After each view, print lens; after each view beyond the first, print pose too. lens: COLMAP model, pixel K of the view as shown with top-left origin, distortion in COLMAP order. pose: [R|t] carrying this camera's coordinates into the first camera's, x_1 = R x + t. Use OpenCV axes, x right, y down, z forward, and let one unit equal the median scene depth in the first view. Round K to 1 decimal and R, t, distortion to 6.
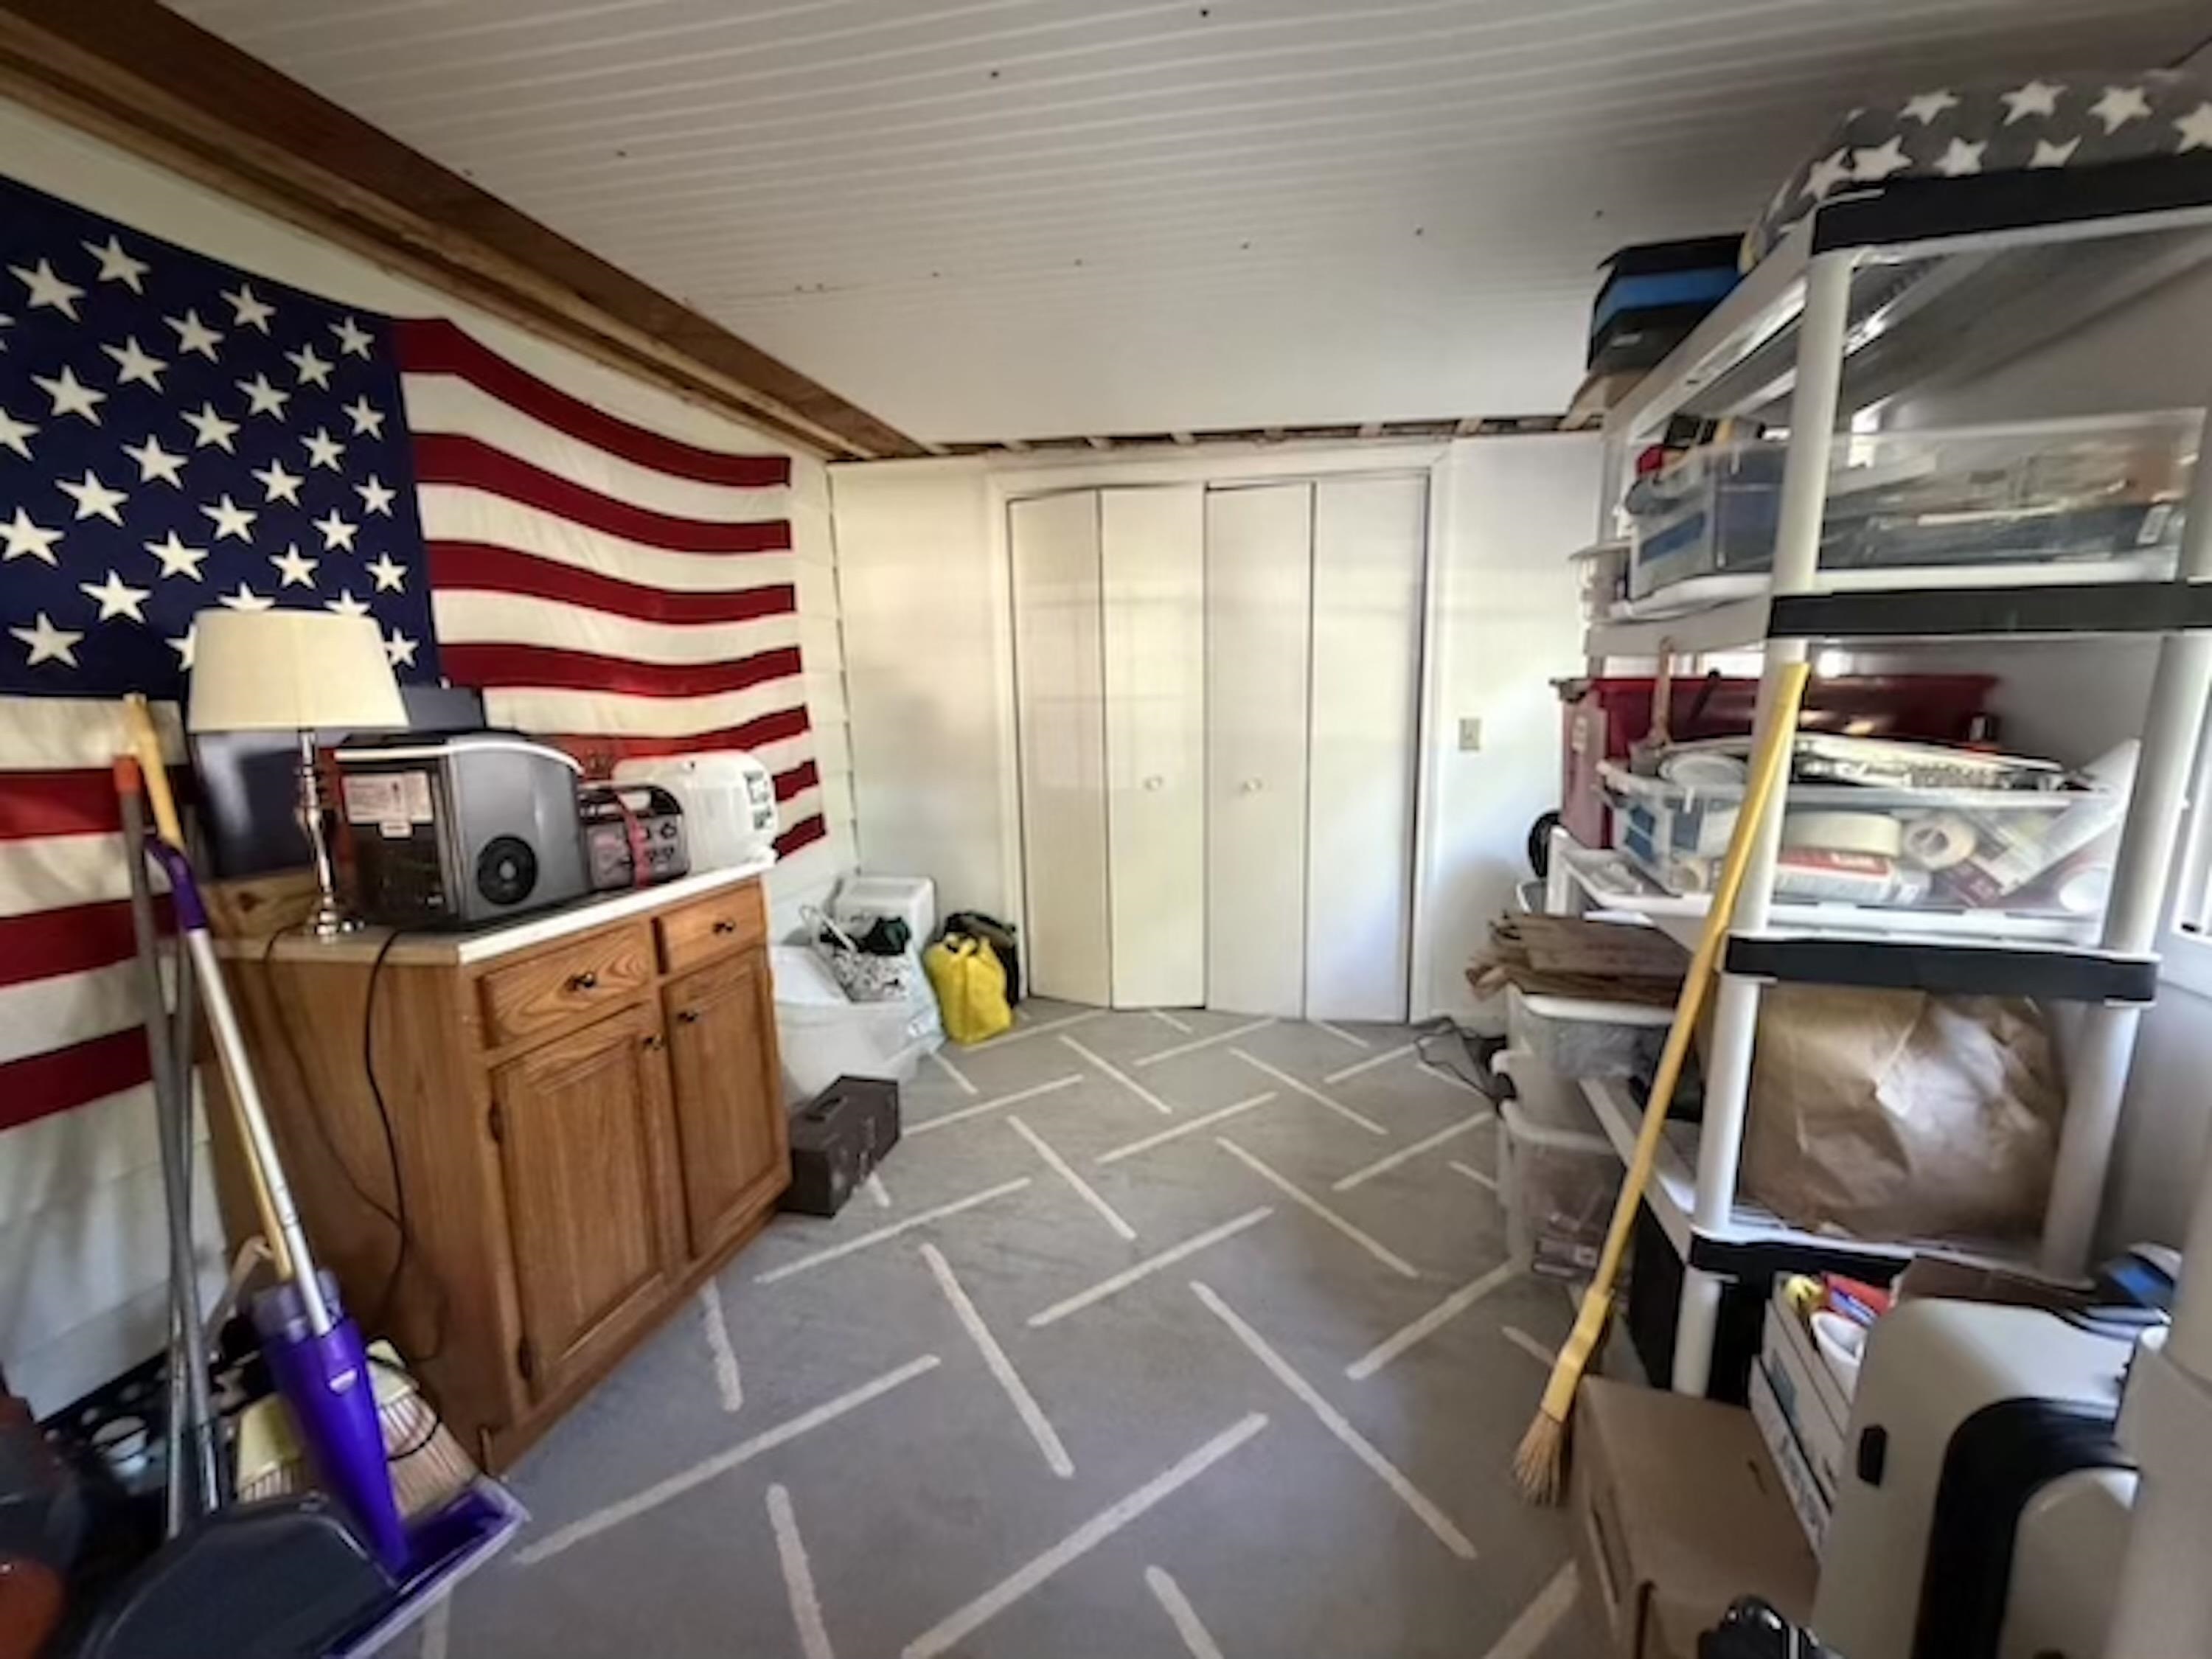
lens RADIAL K [[886.4, 0, 1110.4], [0, 886.4, 830.7], [0, 0, 1]] dist [-0.000131, -0.001109]
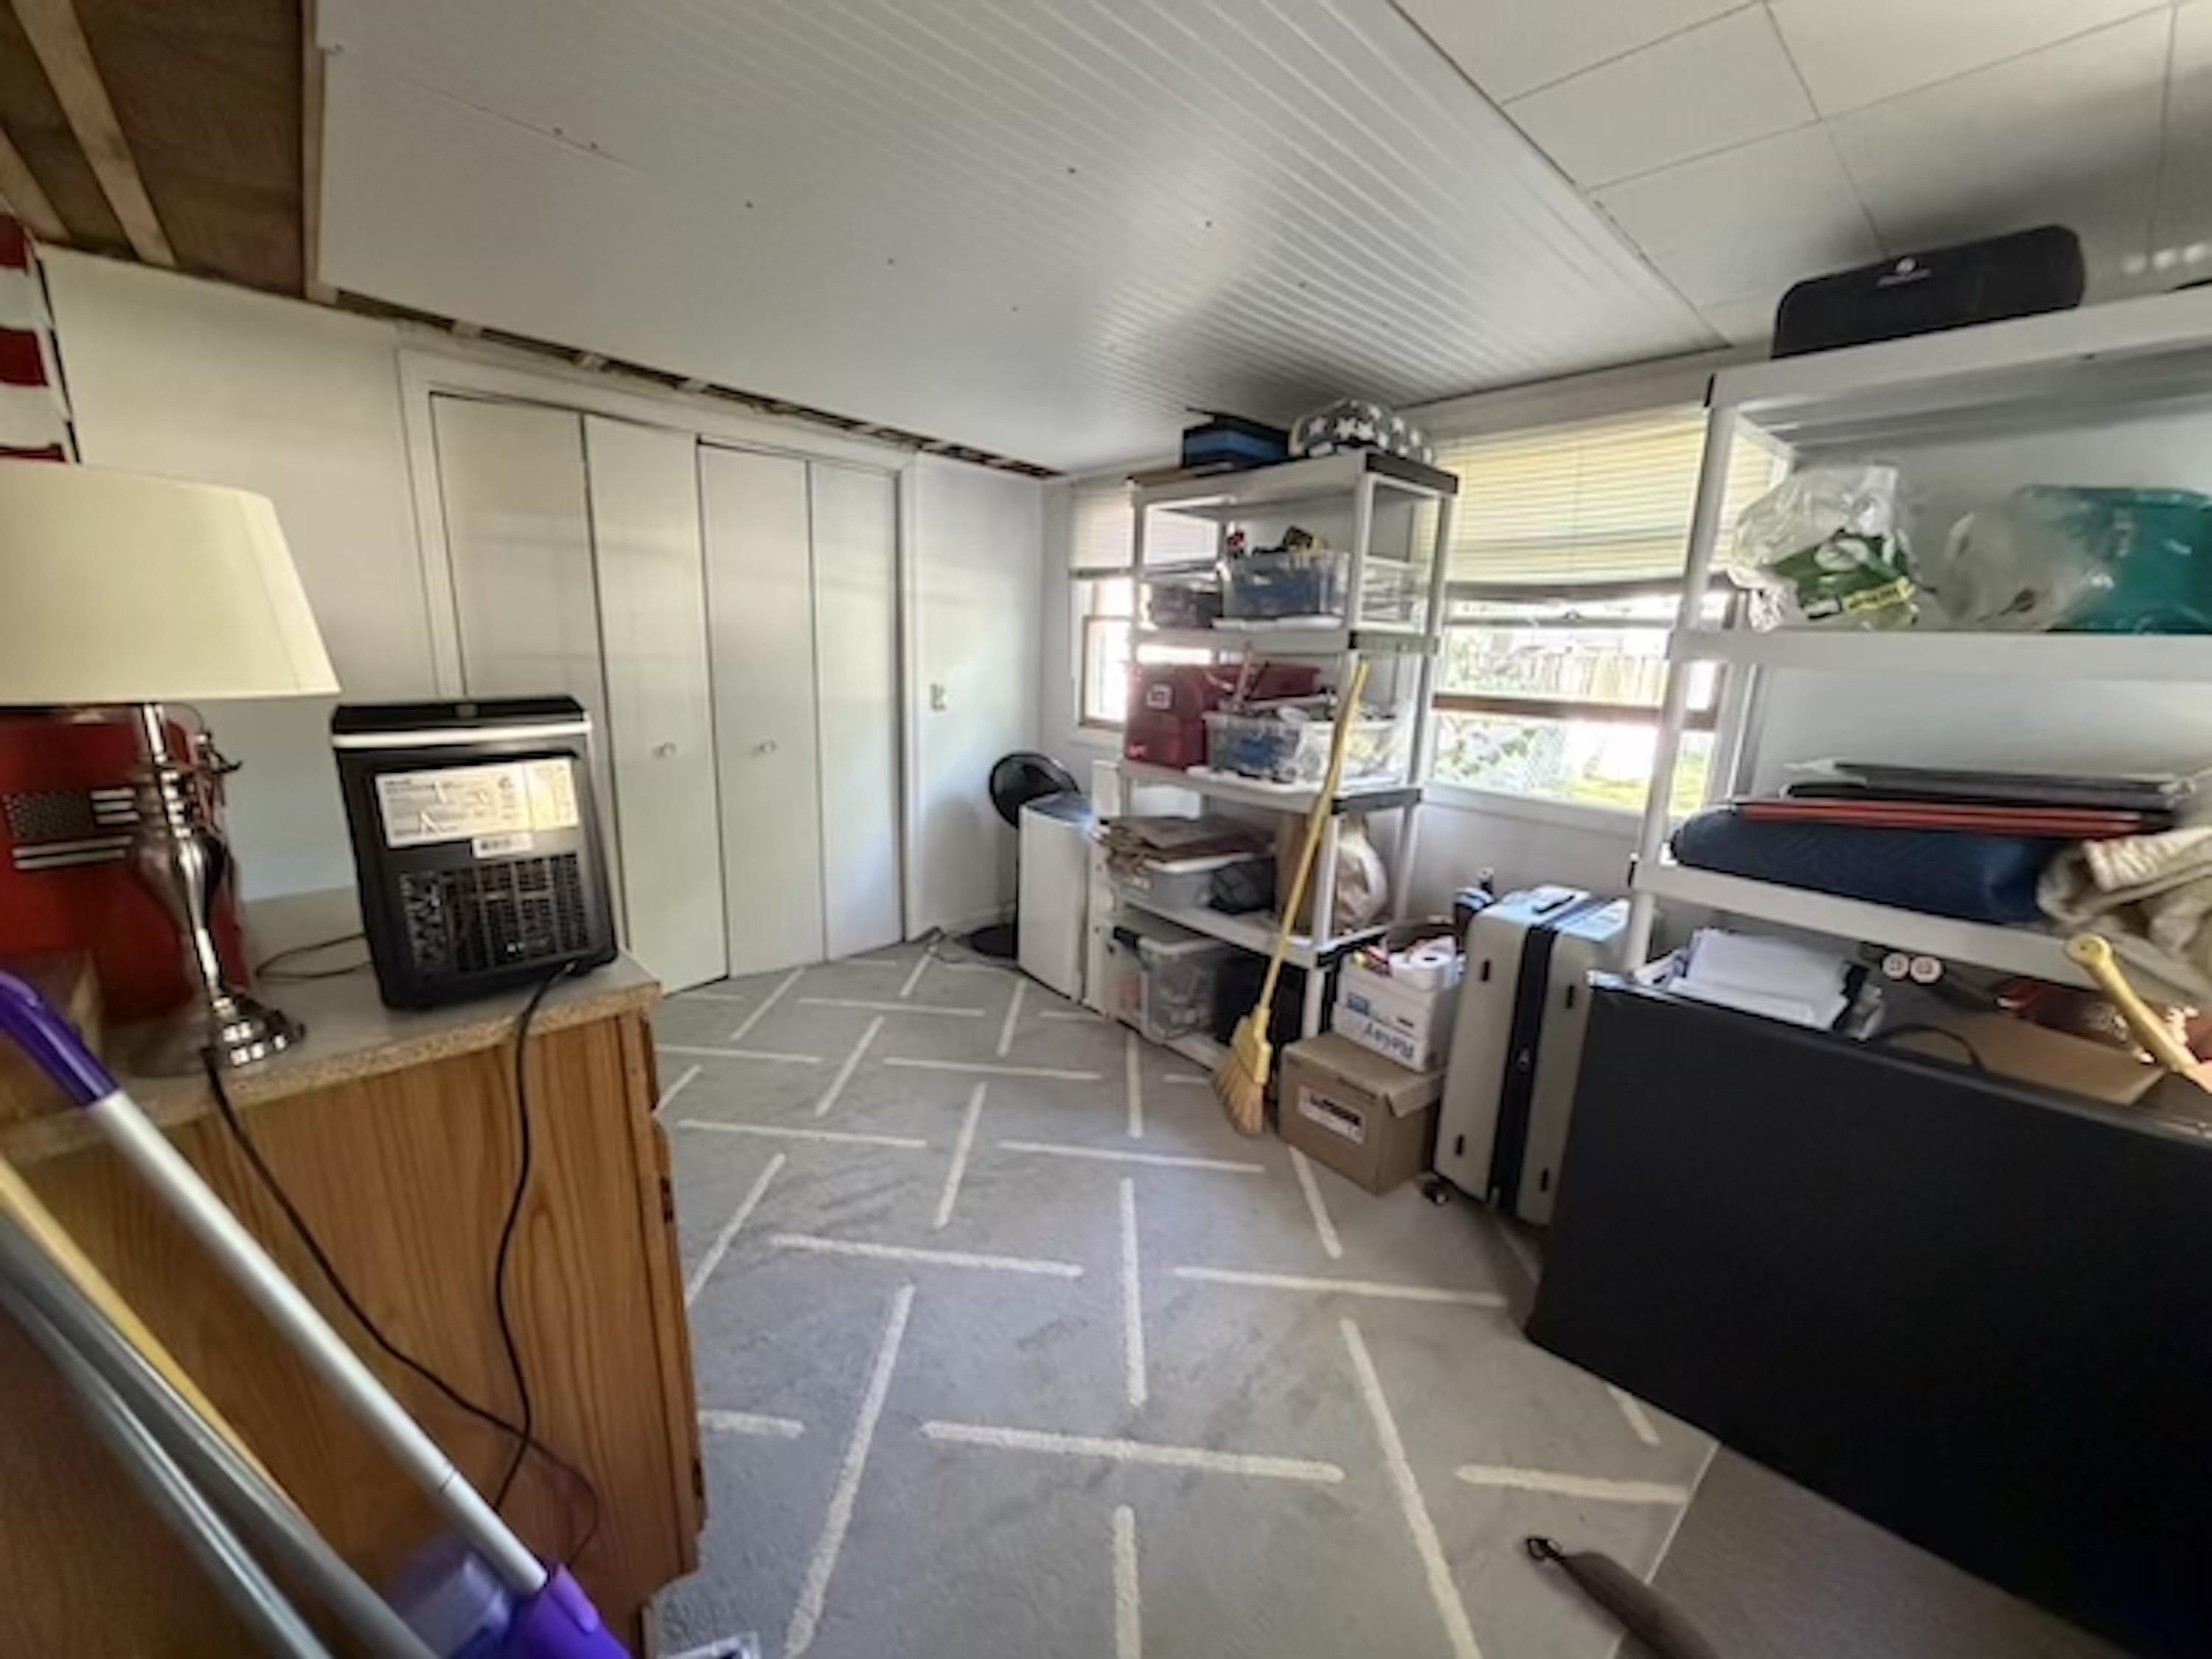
lens RADIAL K [[886.4, 0, 1094.4], [0, 886.4, 830.2], [0, 0, 1]] dist [-0.000131, -0.001109]
pose [[0.575567, -0.125794, 0.808021, -0.511084], [0.090686, 0.991822, 0.089811, -0.015362], [-0.812711, 0.021584, 0.582268, 0.108345]]
